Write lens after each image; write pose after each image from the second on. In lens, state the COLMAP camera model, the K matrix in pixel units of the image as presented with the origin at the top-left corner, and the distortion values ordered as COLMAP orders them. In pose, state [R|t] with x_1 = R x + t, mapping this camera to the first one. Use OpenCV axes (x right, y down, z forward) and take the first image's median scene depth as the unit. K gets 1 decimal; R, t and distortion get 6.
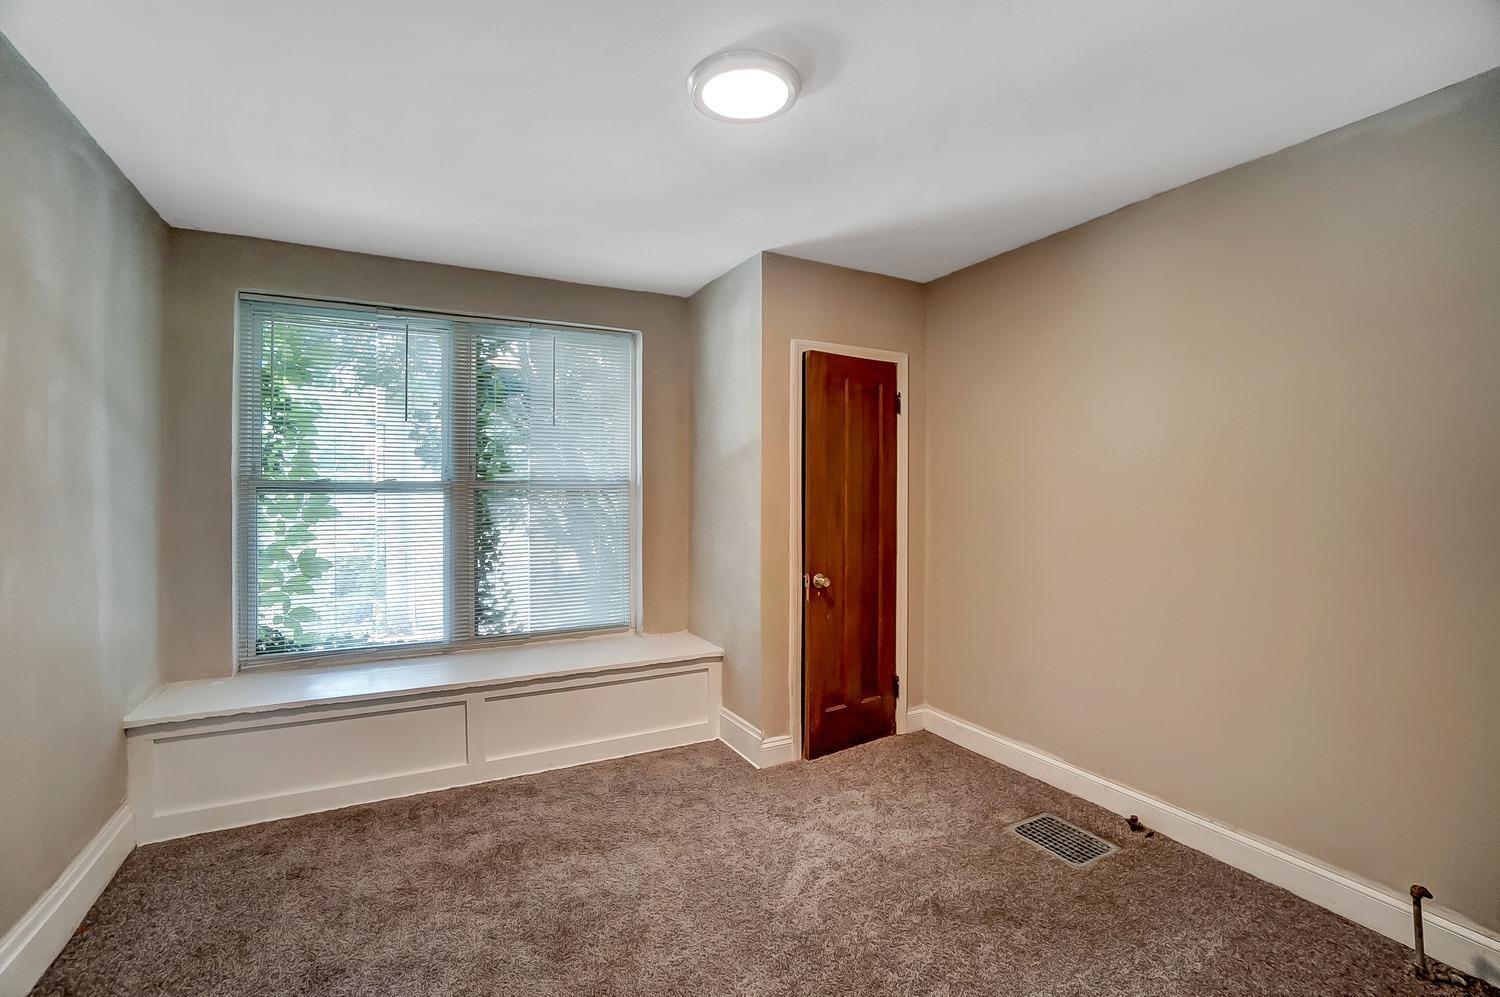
lens RADIAL K [[693.2, 0, 750.0], [0, 693.2, 498.5], [0, 0, 1]] dist [-0.000403, 0.000182]
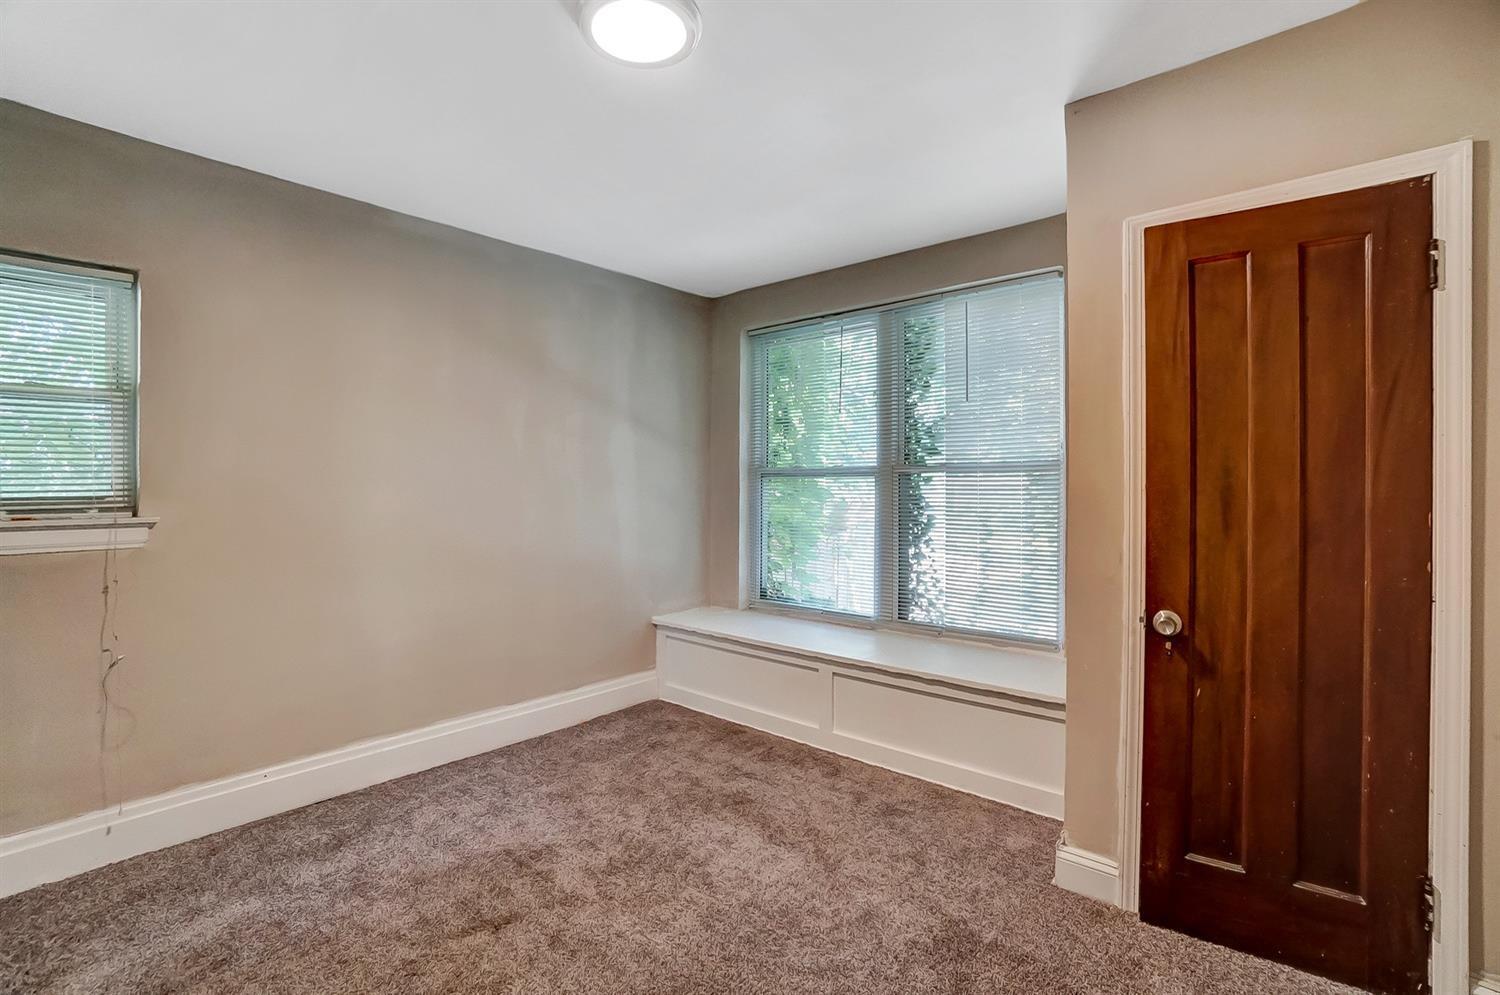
lens RADIAL K [[710.1, 0, 752.6], [0, 710.1, 496.1], [0, 0, 1]] dist [-0.000769, 0.000128]
pose [[0.350660, 0.015904, -0.936368, 0.528948], [-0.007909, 0.999870, 0.014020, 0.007488], [0.936469, 0.002489, 0.350741, 0.467964]]
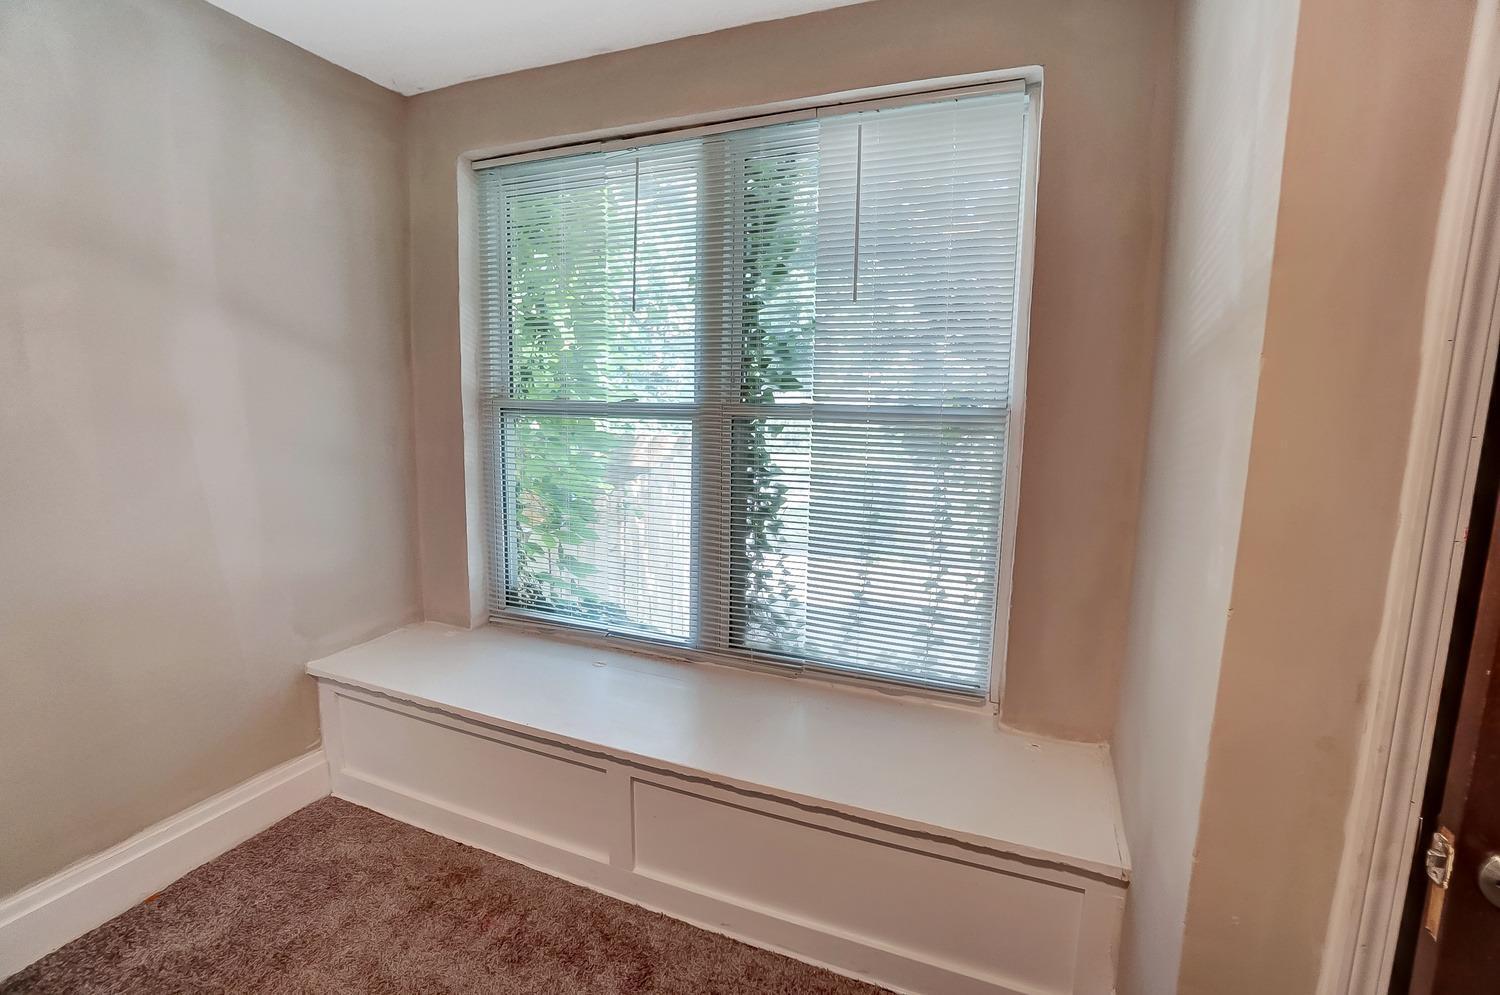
lens RADIAL K [[674.5, 0, 764.2], [0, 674.5, 497.4], [0, 0, 1]] dist [-0.061341, 0.025872]
pose [[0.640677, 0.129860, -0.756749, 0.086103], [-0.027767, 0.988868, 0.146184, -0.033420], [0.767309, -0.072644, 0.637150, 0.679374]]
